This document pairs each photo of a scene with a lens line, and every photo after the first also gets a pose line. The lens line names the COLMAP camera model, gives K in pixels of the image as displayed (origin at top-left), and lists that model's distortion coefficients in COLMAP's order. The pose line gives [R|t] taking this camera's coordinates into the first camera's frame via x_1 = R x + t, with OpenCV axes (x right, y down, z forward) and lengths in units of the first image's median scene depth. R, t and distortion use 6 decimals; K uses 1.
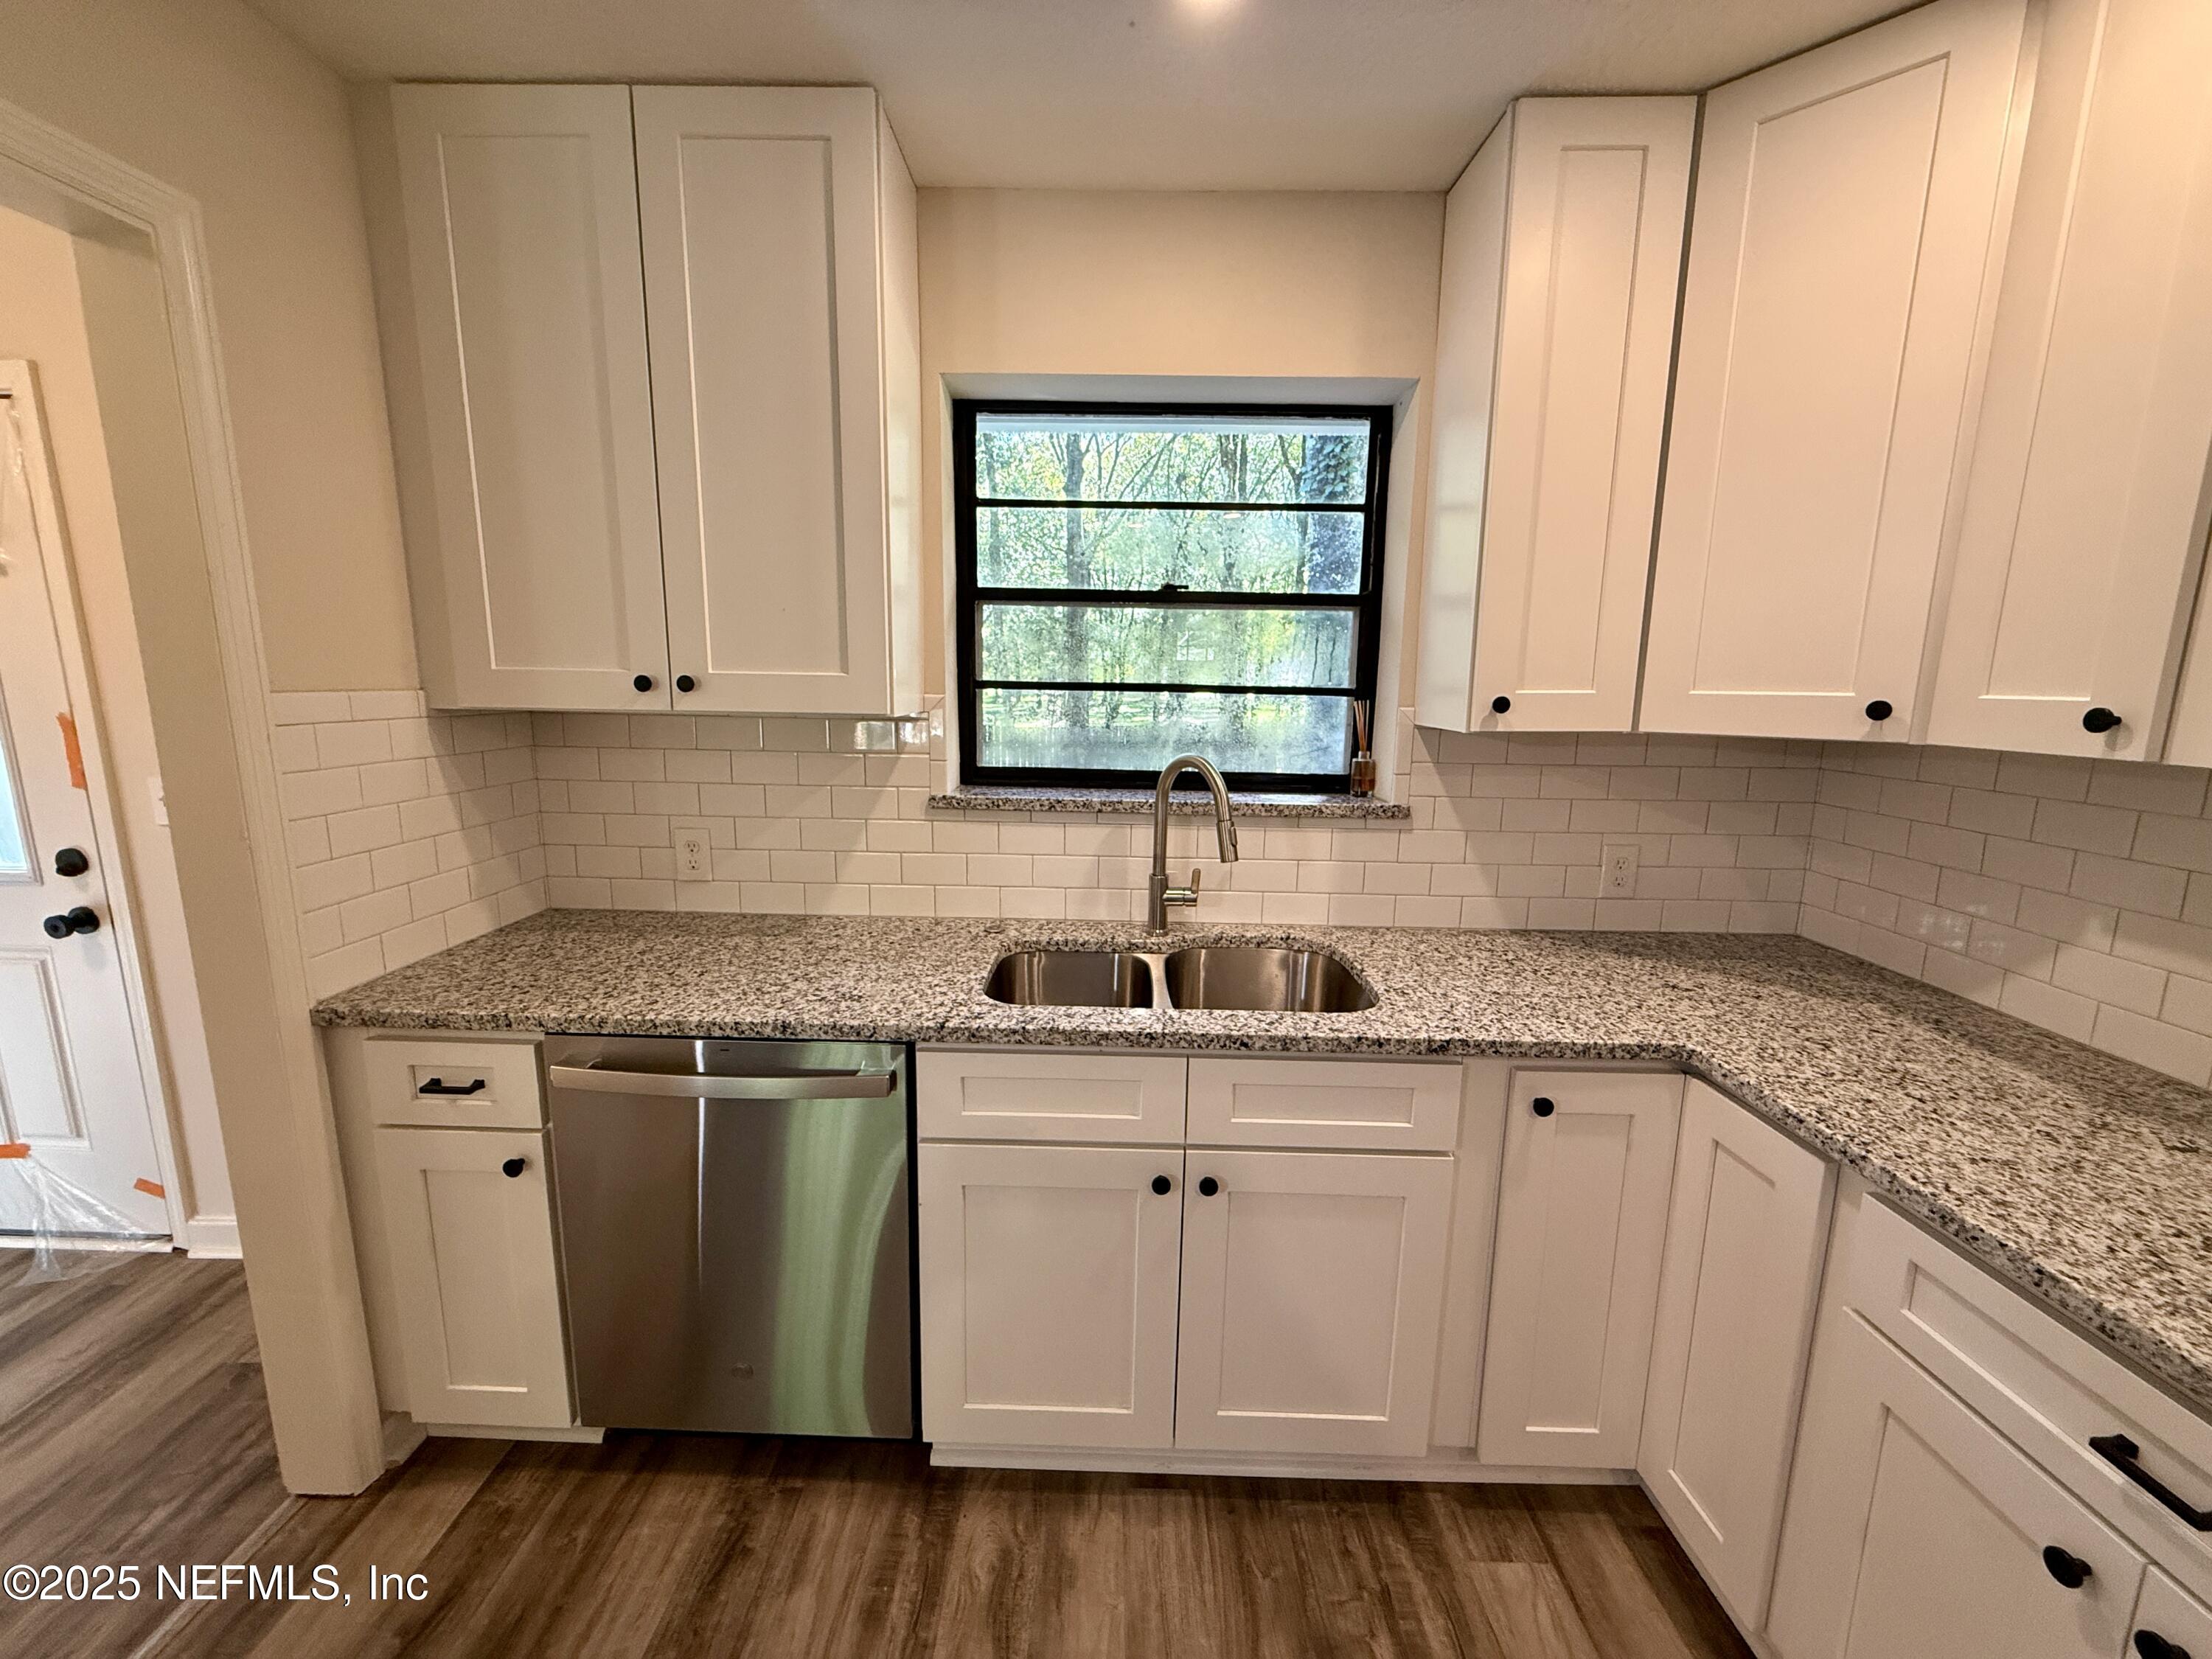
lens RADIAL K [[880.5, 0, 1095.2], [0, 880.5, 831.0], [0, 0, 1]] dist [-0.000845, -0.000020]
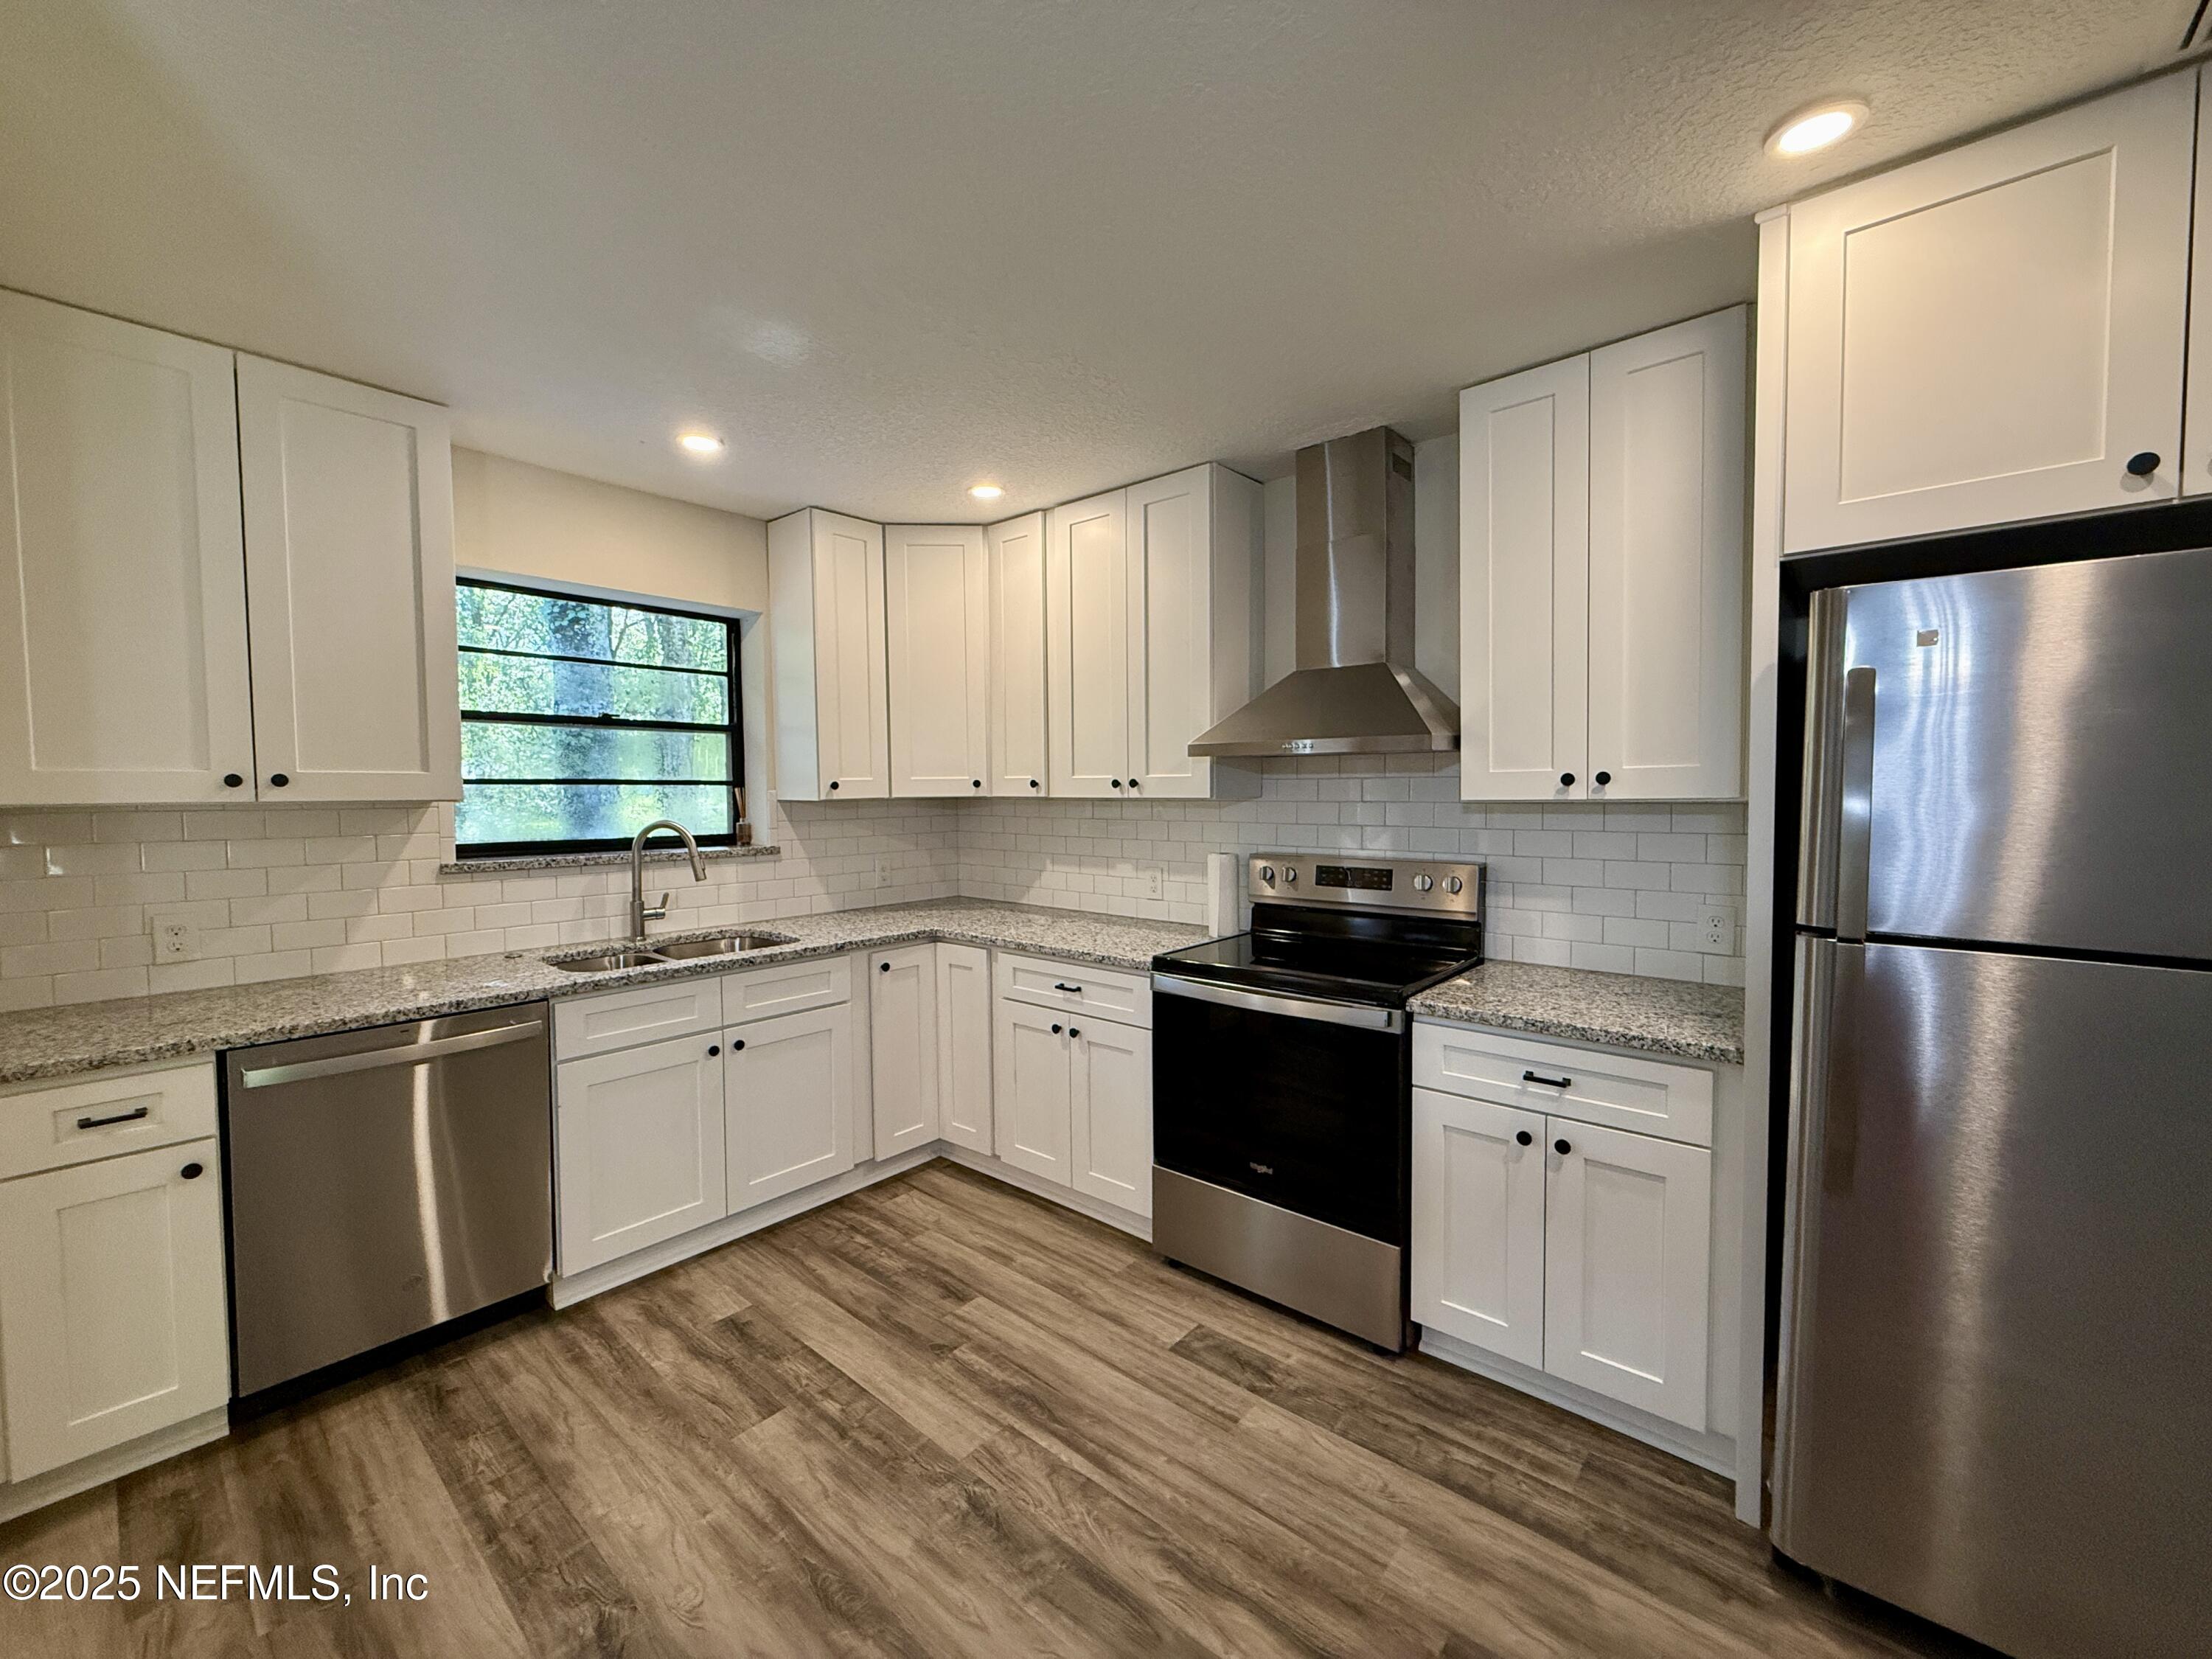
lens RADIAL K [[880.5, 0, 1106.0], [0, 880.5, 822.4], [0, 0, 1]] dist [-0.000845, -0.000020]
pose [[0.634254, -0.049057, 0.771566, -0.749672], [0.144553, 0.987910, -0.056015, 0.151456], [-0.759491, 0.147060, 0.633678, -0.782883]]
